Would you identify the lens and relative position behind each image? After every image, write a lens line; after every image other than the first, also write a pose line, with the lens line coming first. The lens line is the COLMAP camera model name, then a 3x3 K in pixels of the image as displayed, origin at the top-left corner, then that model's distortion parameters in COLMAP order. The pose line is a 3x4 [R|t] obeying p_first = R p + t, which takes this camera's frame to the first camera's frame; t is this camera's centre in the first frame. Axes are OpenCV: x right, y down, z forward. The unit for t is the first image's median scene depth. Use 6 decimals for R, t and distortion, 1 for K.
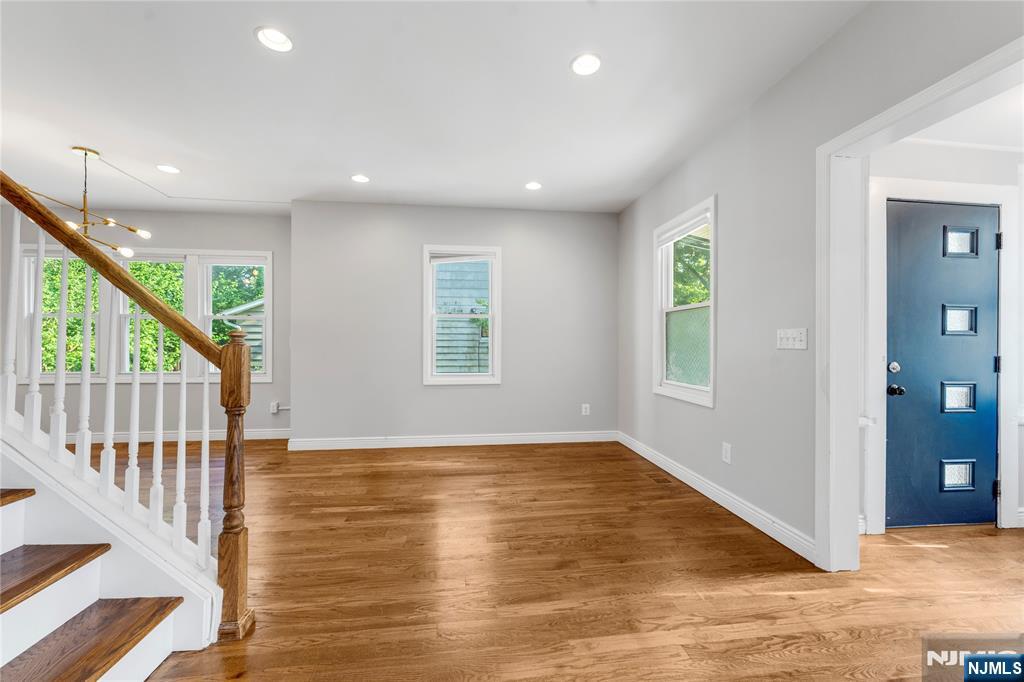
lens RADIAL K [[419.4, 0, 513.0], [0, 419.4, 343.0], [0, 0, 1]] dist [0.001863, 0.000118]
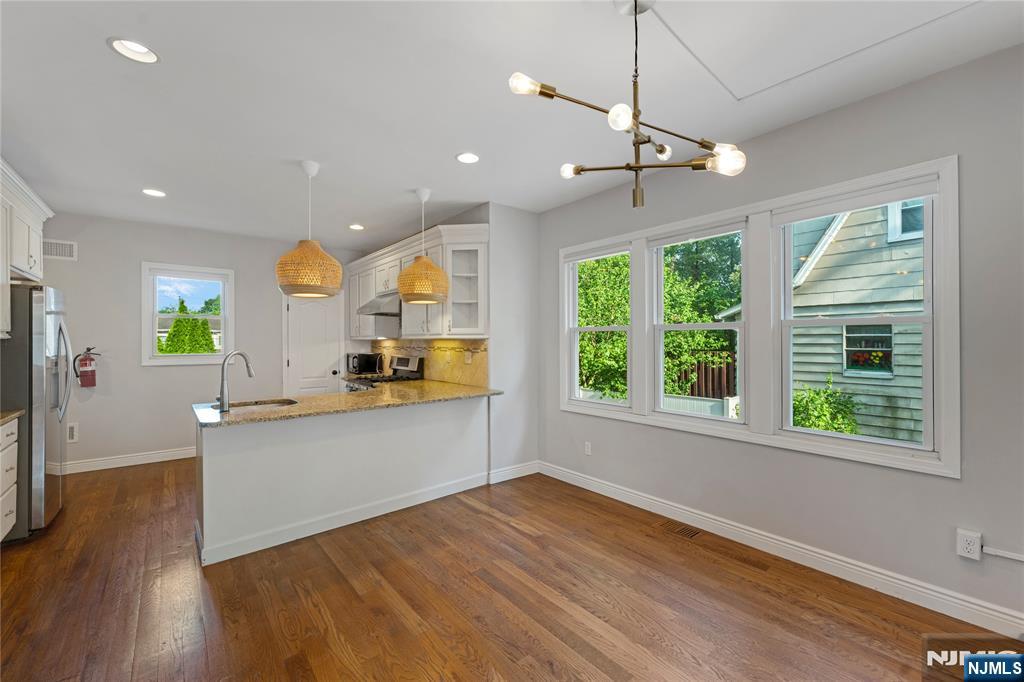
lens RADIAL K [[419.4, 0, 508.6], [0, 419.4, 341.8], [0, 0, 1]] dist [0.001863, 0.000118]
pose [[0.528502, -0.003302, -0.848926, -0.588280], [0.006581, 0.999978, 0.000208, -0.053228], [0.848907, -0.005697, 0.528512, 0.533305]]
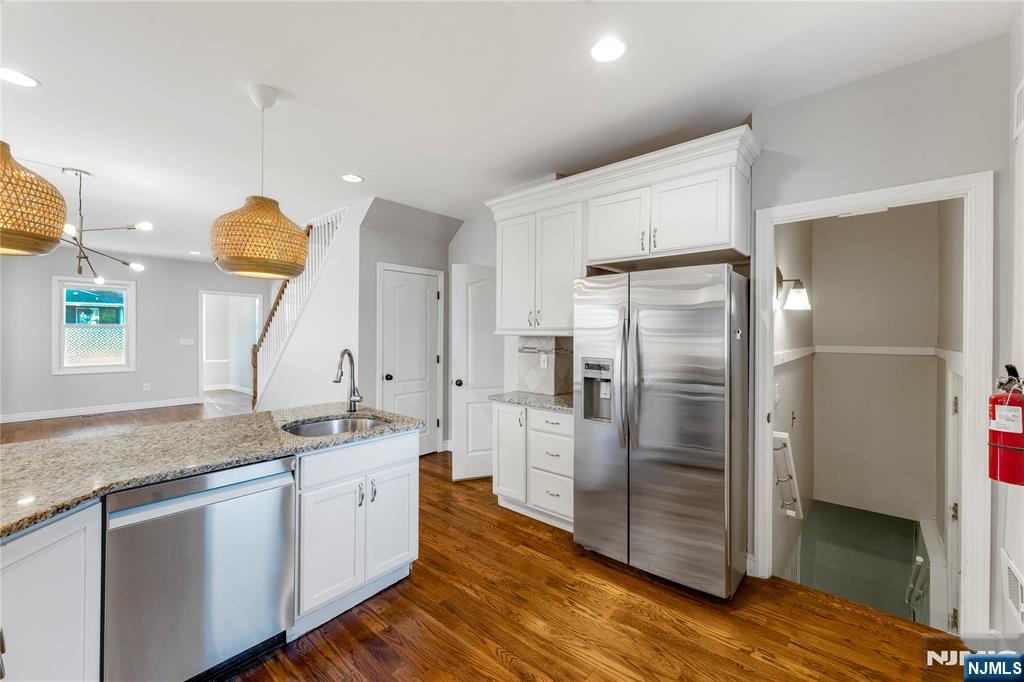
lens RADIAL K [[419.4, 0, 507.8], [0, 419.4, 335.5], [0, 0, 1]] dist [0.001863, 0.000118]
pose [[-0.659358, -0.011121, 0.751747, -2.111217], [-0.010143, 0.999931, 0.005896, -0.066001], [-0.751761, -0.003737, -0.659425, 0.757138]]
